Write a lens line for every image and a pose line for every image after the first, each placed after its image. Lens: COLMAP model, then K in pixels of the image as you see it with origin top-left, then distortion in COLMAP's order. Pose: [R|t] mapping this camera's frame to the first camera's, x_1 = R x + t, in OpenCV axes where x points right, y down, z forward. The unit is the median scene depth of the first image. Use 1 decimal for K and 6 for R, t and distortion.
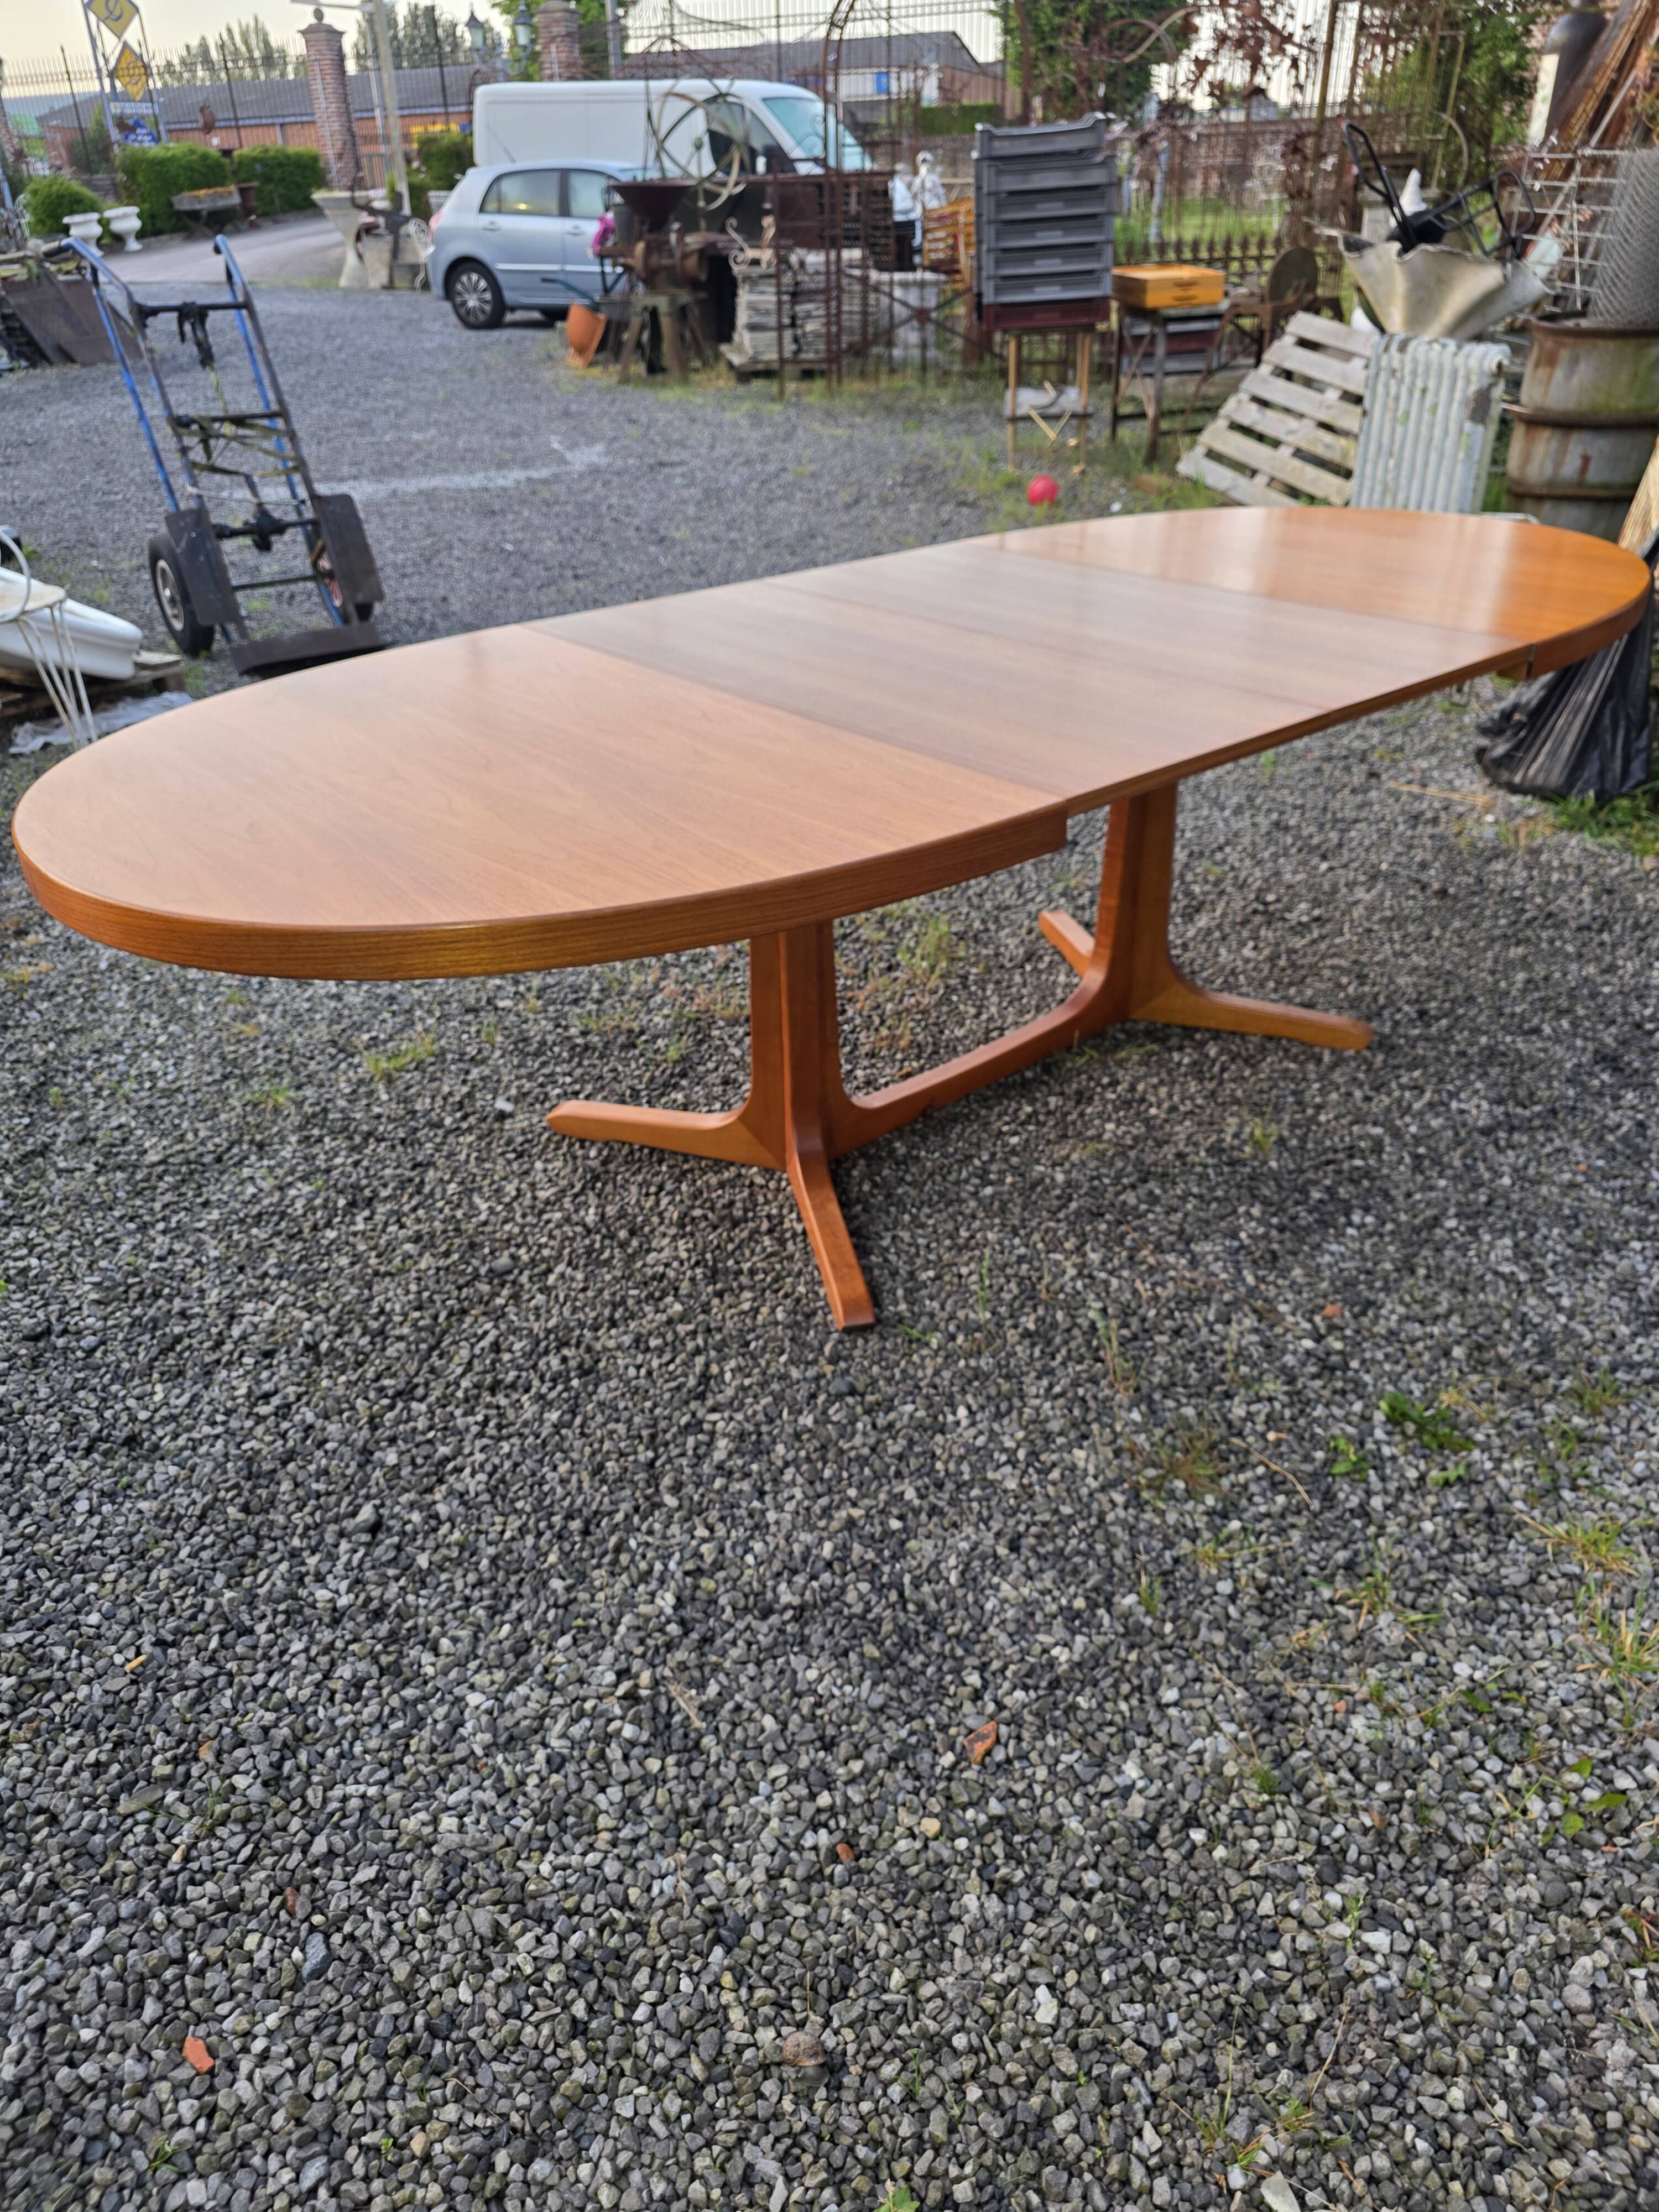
lens RADIAL K [[1530.4, 0, 856.1], [0, 1530.4, 1093.1], [0, 0, 1]] dist [0.027435, -0.025672]
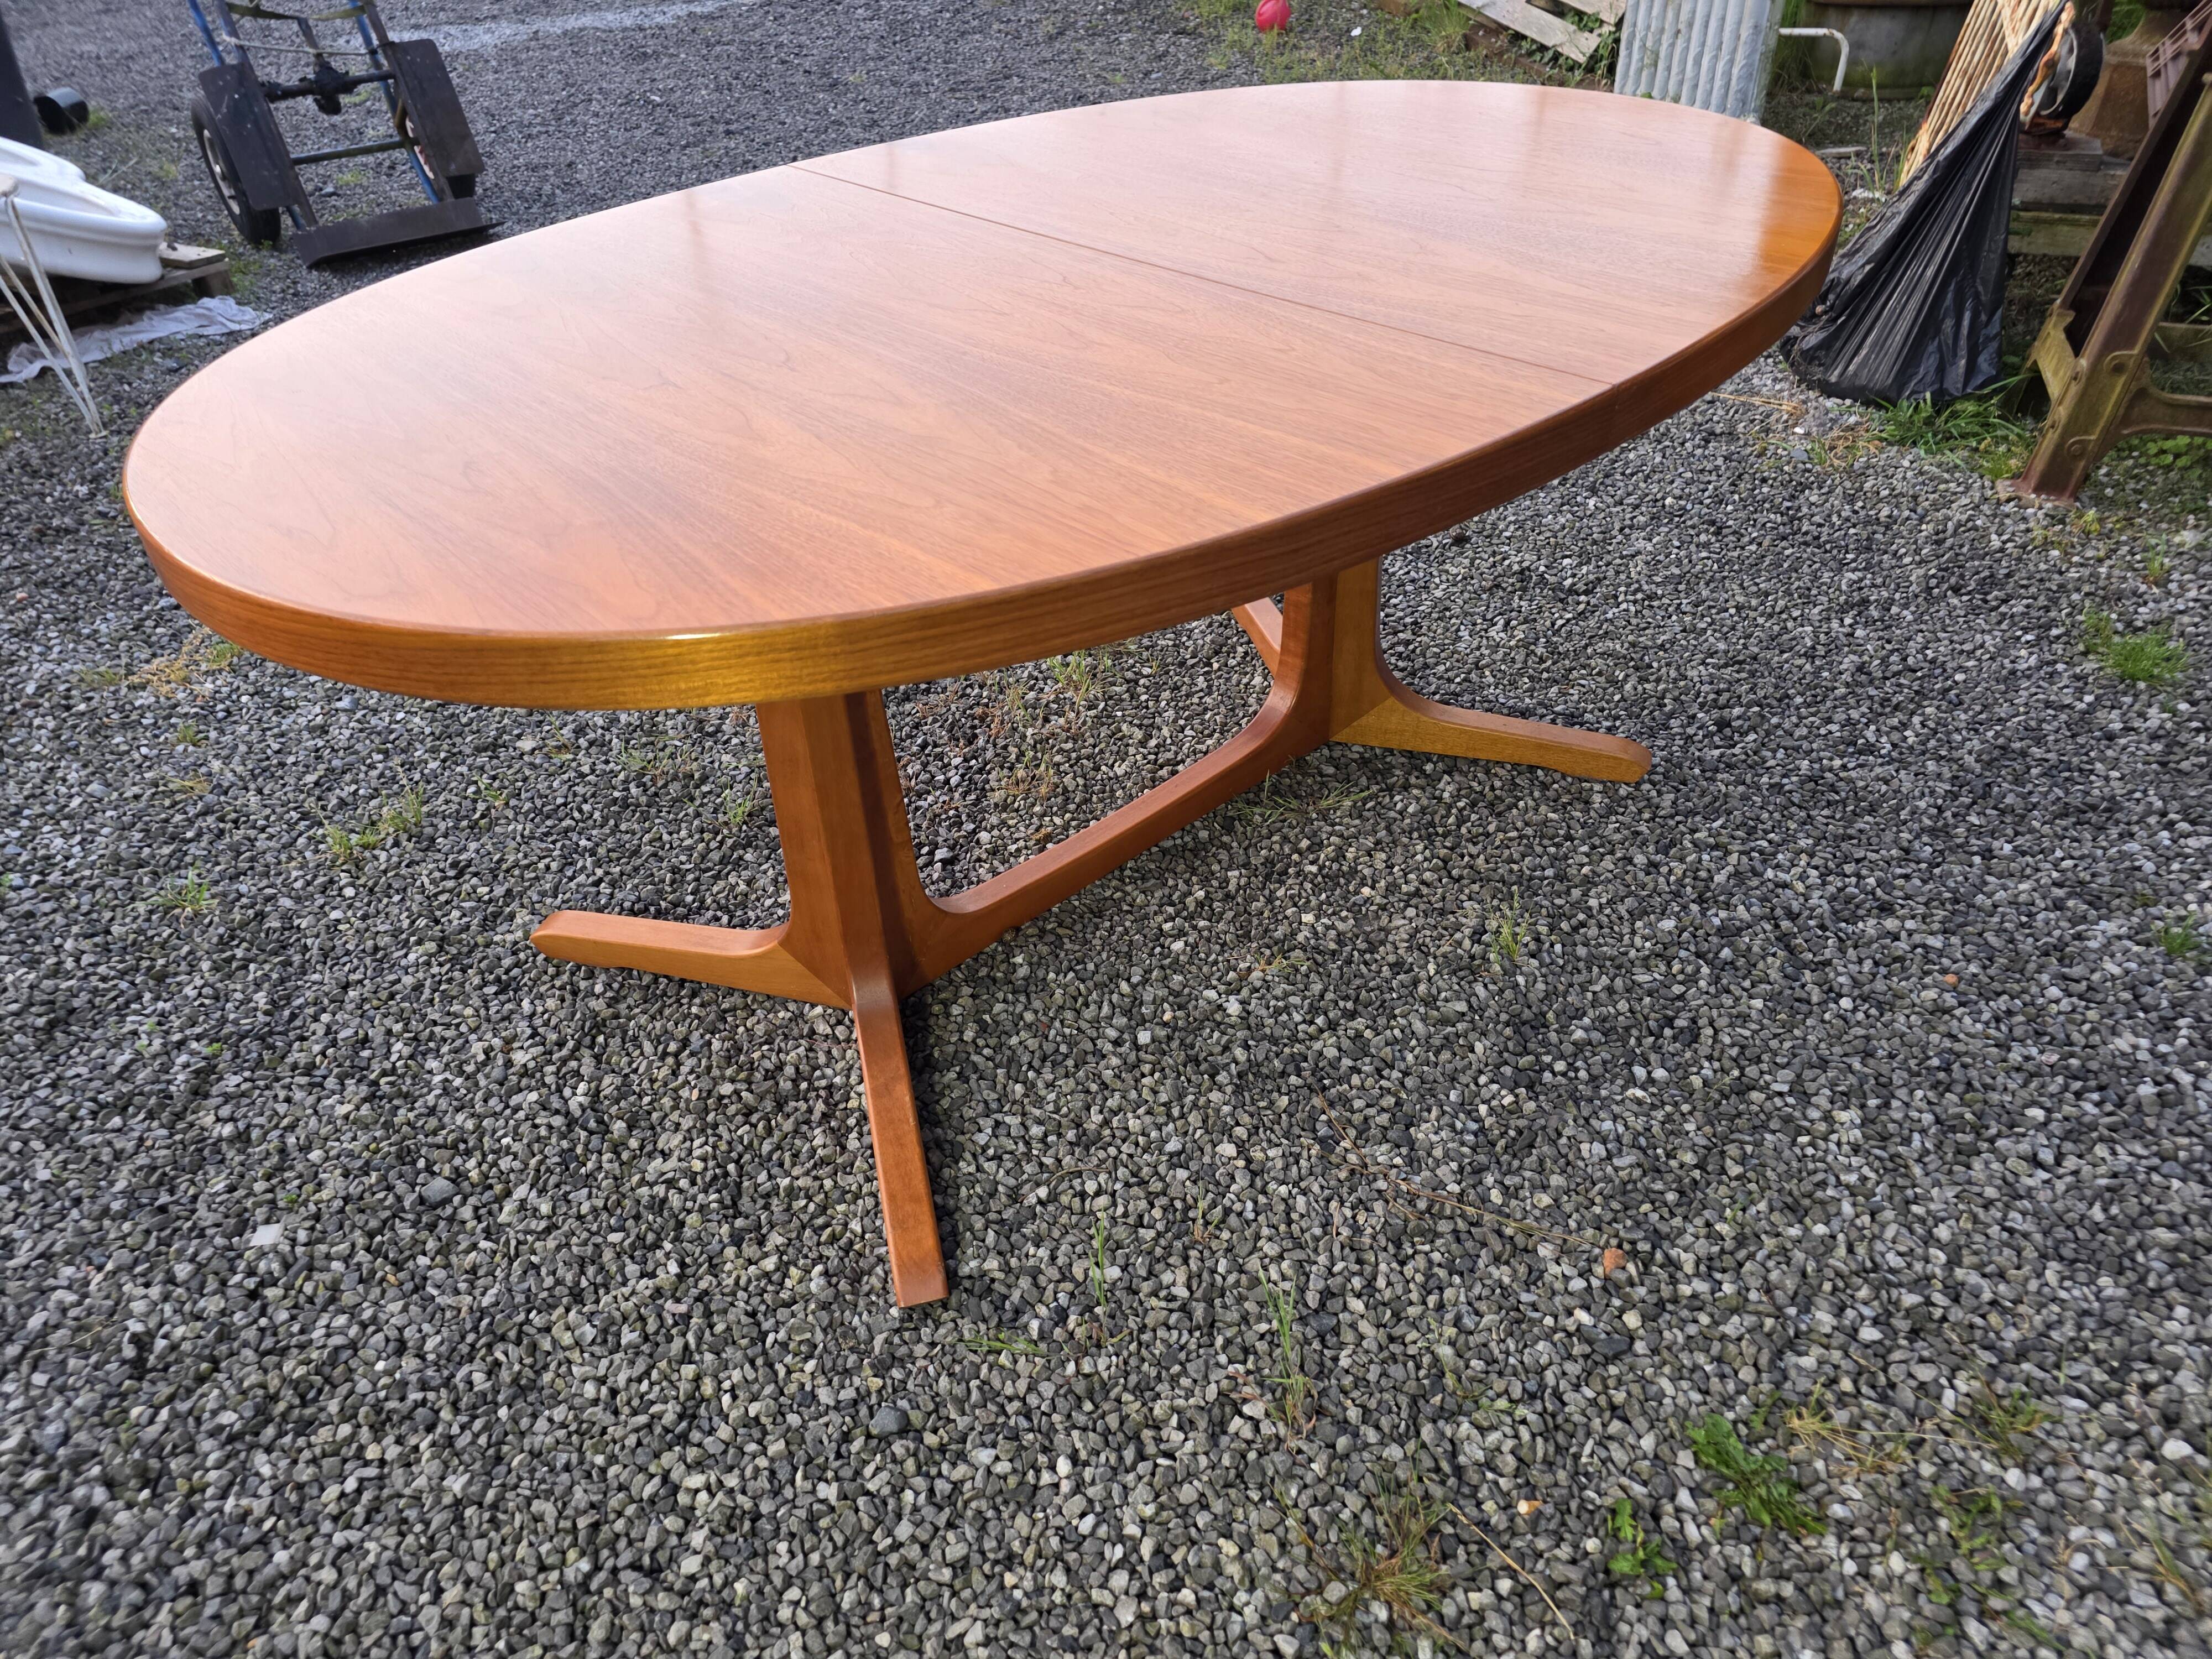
lens RADIAL K [[1494.4, 0, 1138.1], [0, 1494.4, 820.0], [0, 0, 1]] dist [0.045645, -0.040760]
pose [[0.999576, -0.028587, 0.005497, 0.072936], [0.027767, 0.992988, 0.114907, -0.100962], [-0.008744, -0.114706, 0.993361, 0.256124]]
